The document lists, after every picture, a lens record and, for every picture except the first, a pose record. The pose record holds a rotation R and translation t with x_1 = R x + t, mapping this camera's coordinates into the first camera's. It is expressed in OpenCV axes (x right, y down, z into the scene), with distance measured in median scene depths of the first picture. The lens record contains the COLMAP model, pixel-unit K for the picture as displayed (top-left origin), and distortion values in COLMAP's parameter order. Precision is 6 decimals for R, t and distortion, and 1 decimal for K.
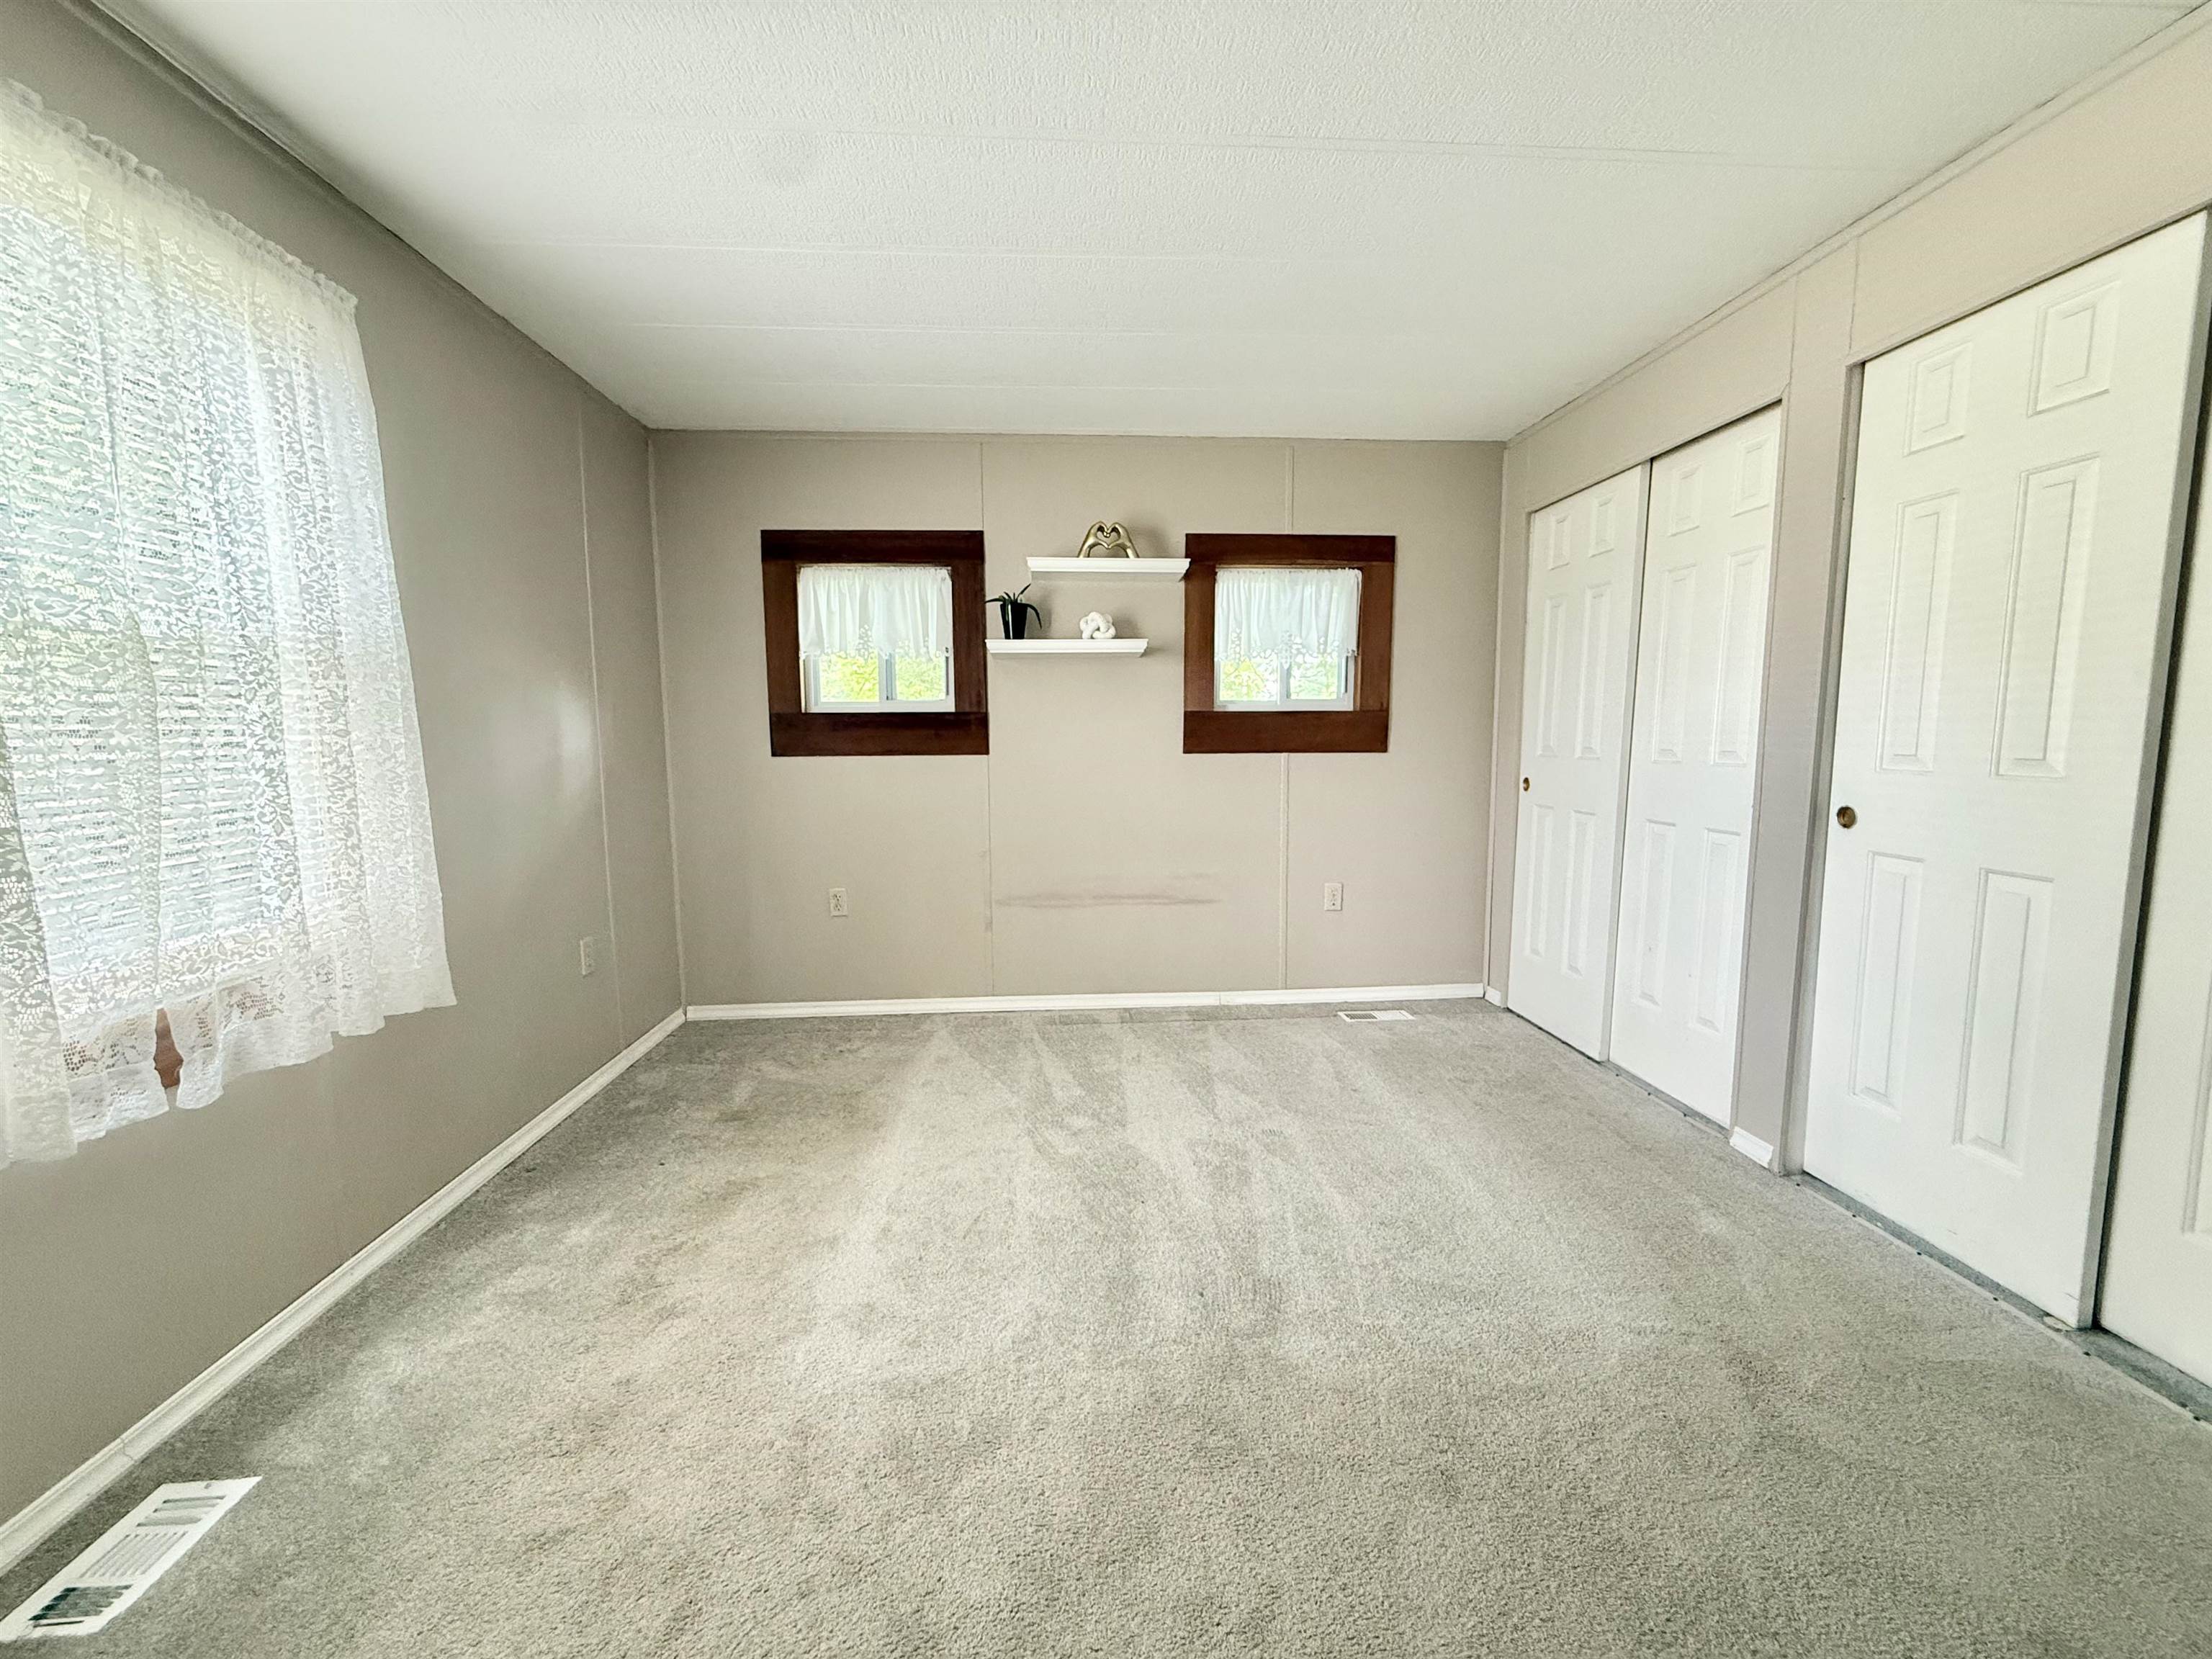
lens RADIAL K [[884.2, 0, 1106.0], [0, 884.2, 829.5], [0, 0, 1]] dist [0.000379, -0.000361]
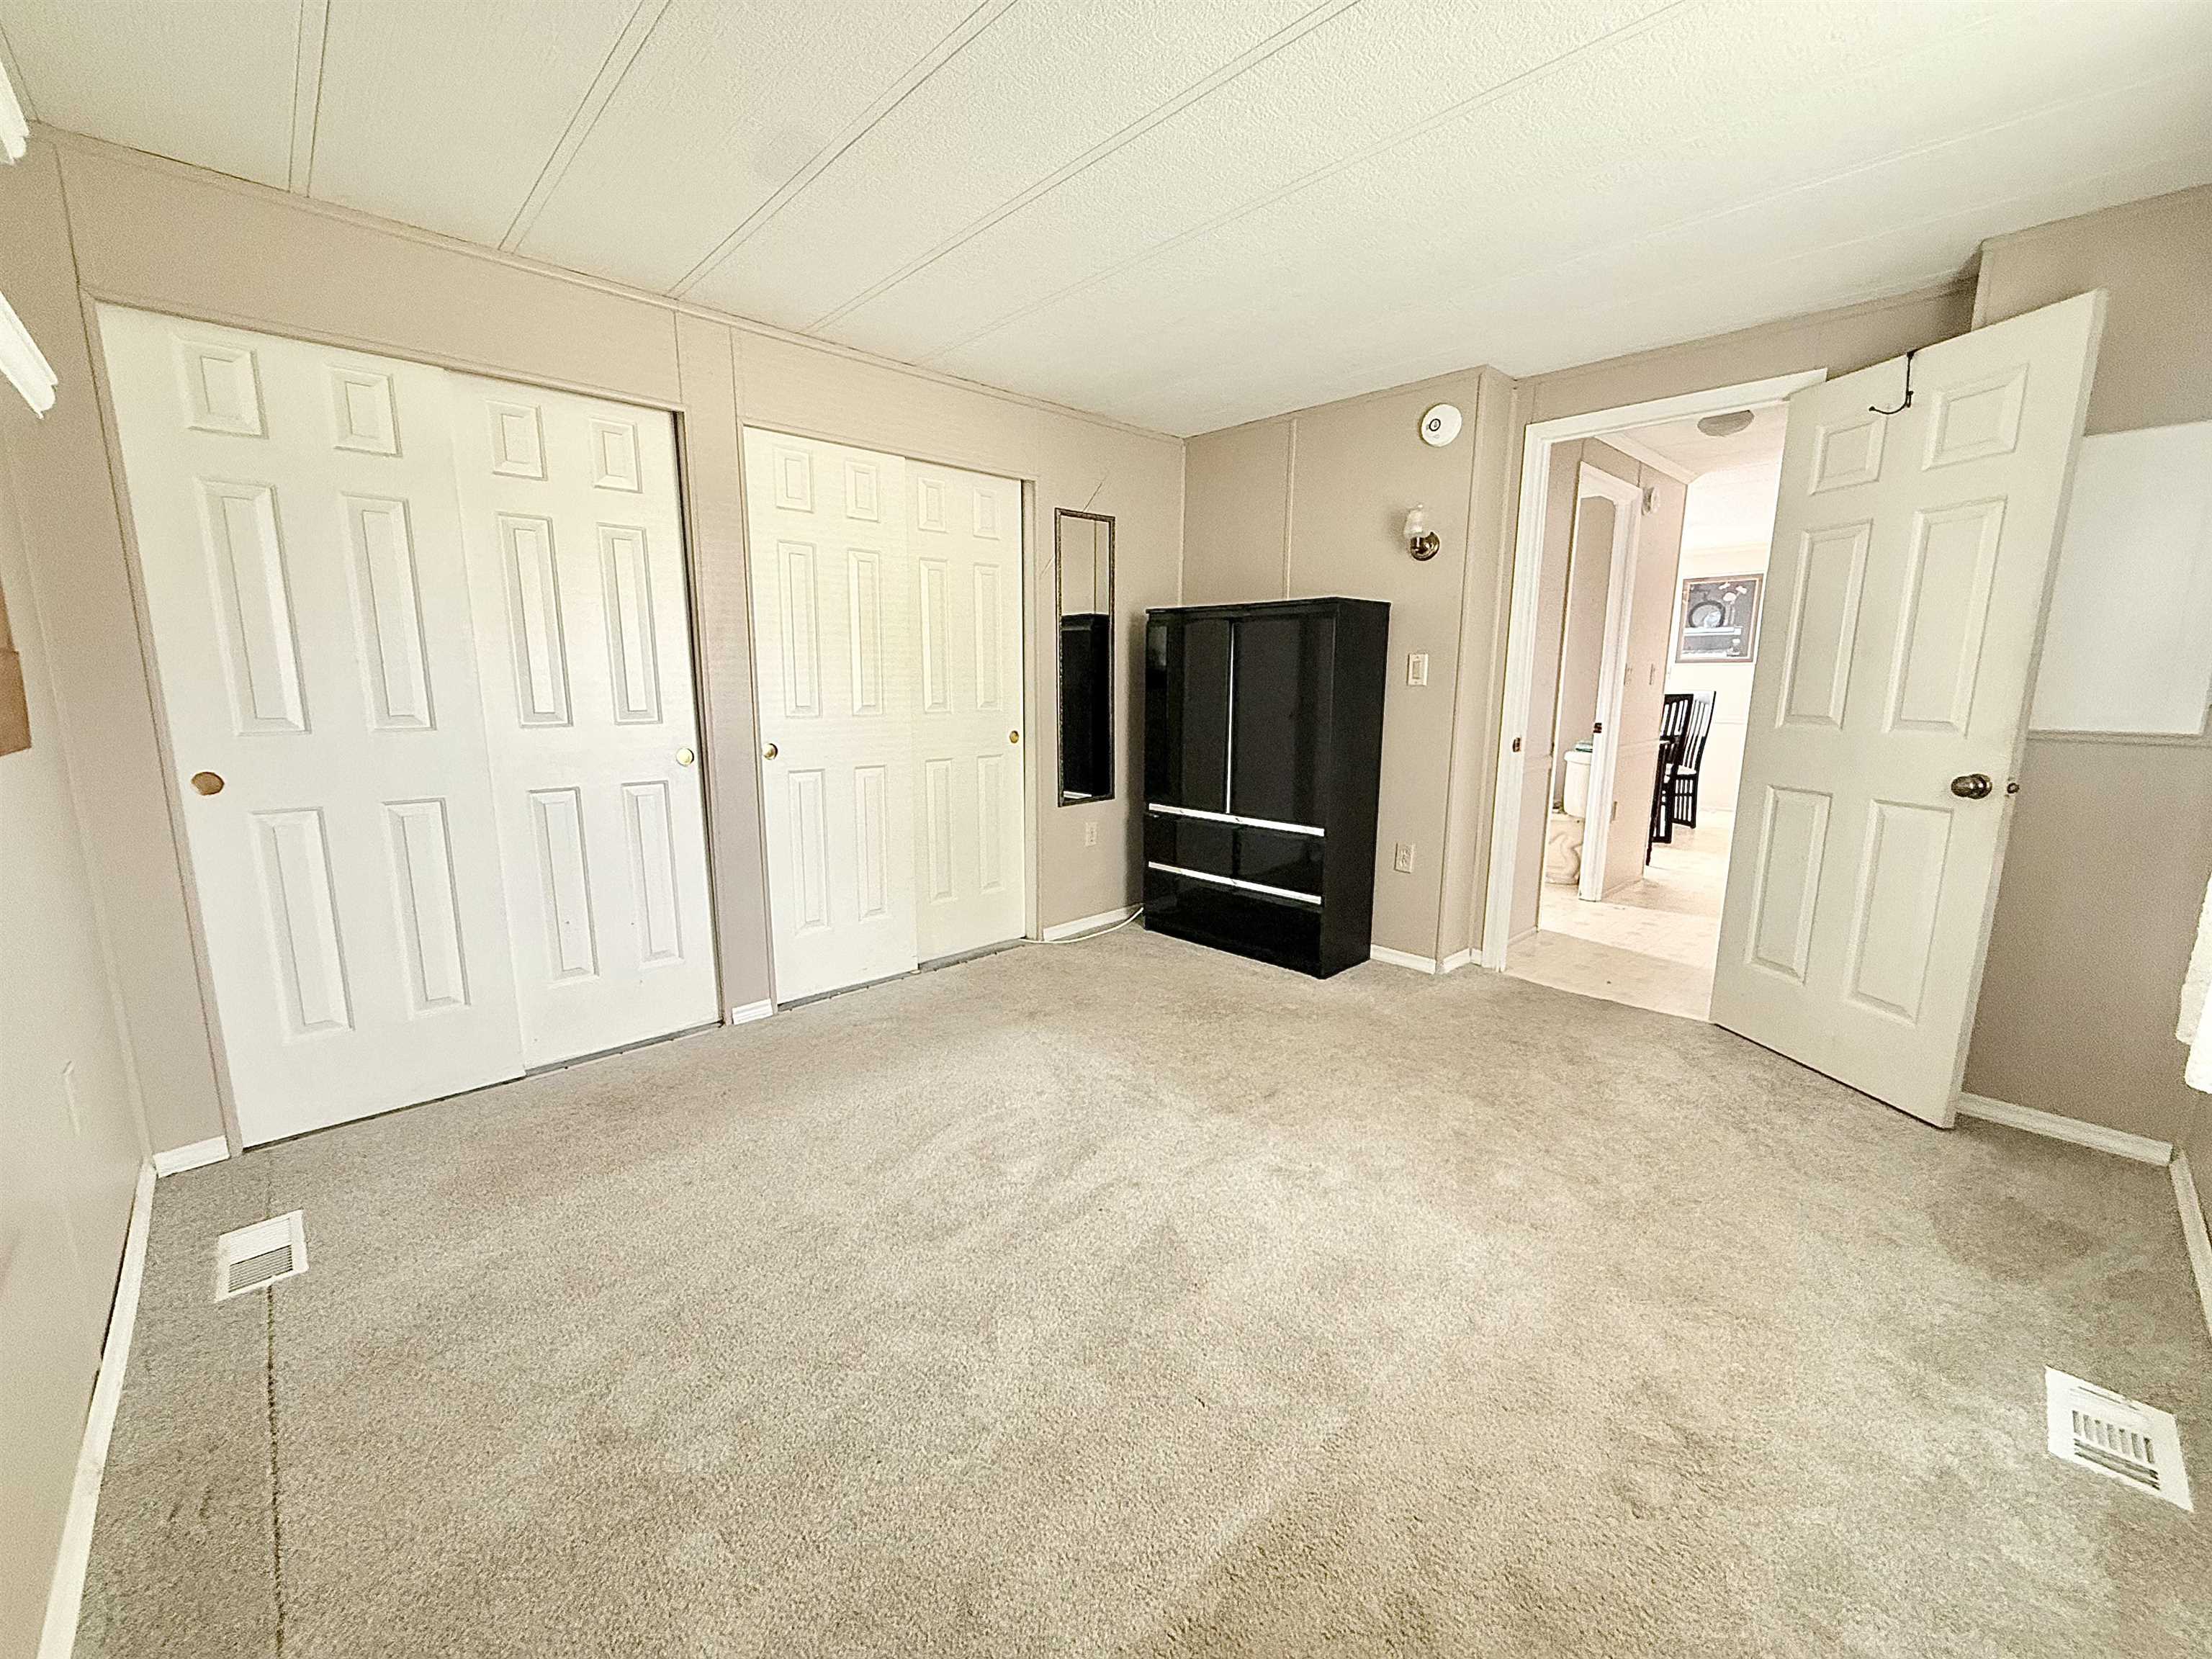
lens RADIAL K [[884.2, 0, 1106.0], [0, 884.2, 829.5], [0, 0, 1]] dist [0.000379, -0.000361]
pose [[-0.633228, -0.128002, 0.763307, -0.527190], [0.085715, 0.968564, 0.233531, -0.152179], [-0.769204, 0.213305, -0.602351, 1.246332]]
